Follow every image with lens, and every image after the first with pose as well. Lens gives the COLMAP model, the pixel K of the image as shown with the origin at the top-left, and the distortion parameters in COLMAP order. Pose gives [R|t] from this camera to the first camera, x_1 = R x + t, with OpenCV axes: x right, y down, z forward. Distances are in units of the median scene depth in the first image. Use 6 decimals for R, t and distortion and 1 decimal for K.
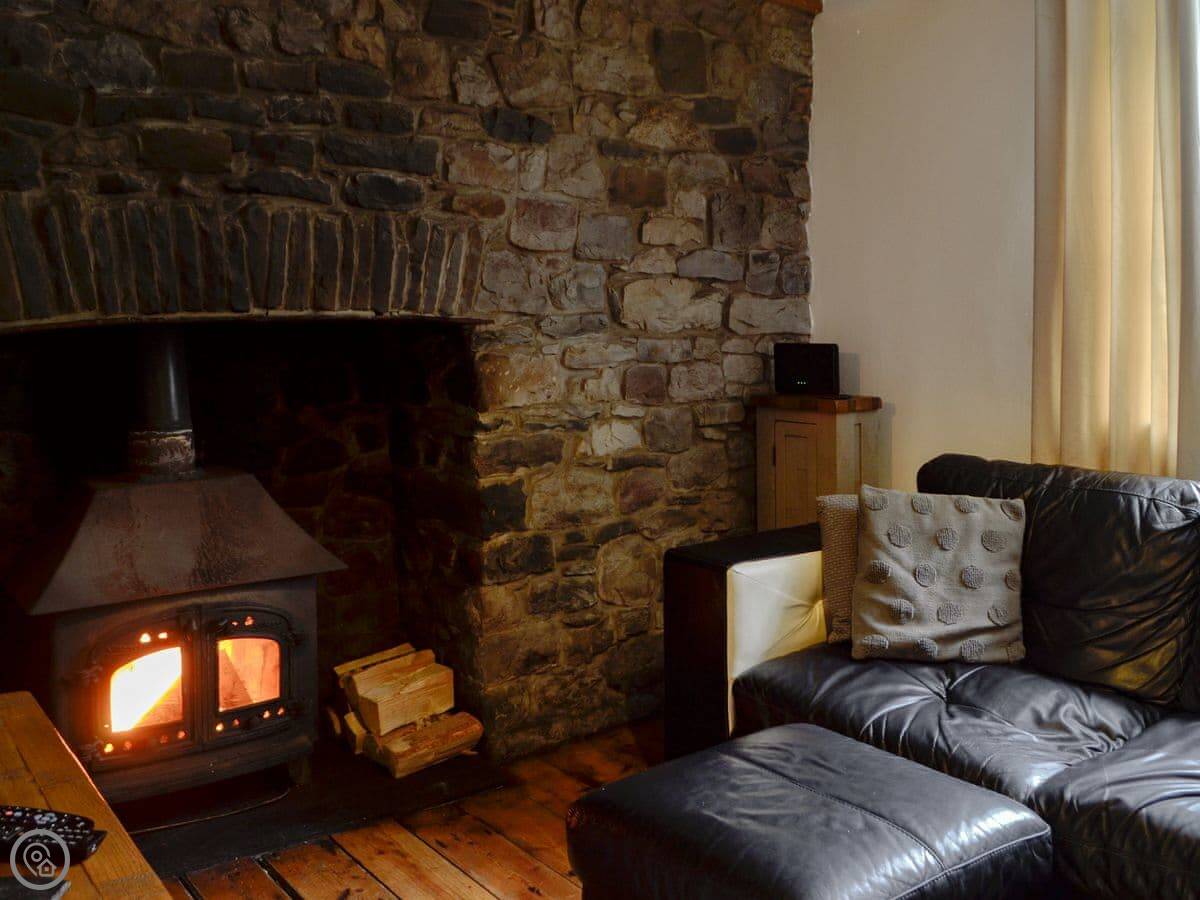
lens RADIAL K [[1121.3, 0, 598.6], [0, 1121.3, 296.8], [0, 0, 1]] dist [-0.079626, -0.006013]
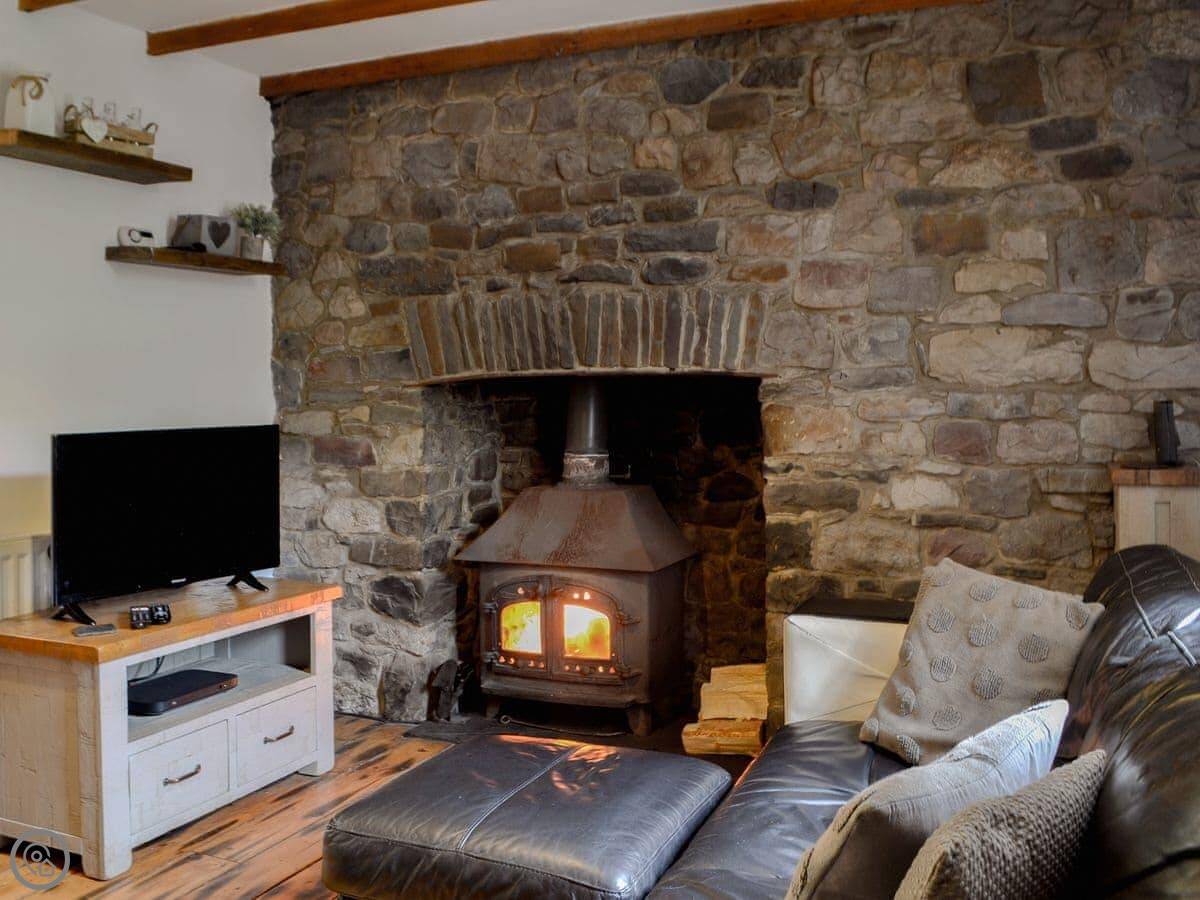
lens RADIAL K [[1134.9, 0, 599.9], [0, 1134.9, 349.8], [0, 0, 1]] dist [-0.076754, 0.016839]
pose [[0.487189, -0.021562, -0.873030, 0.789614], [0.020655, 0.999700, -0.013164, 0.007957], [0.873052, -0.011619, 0.487488, 0.295222]]
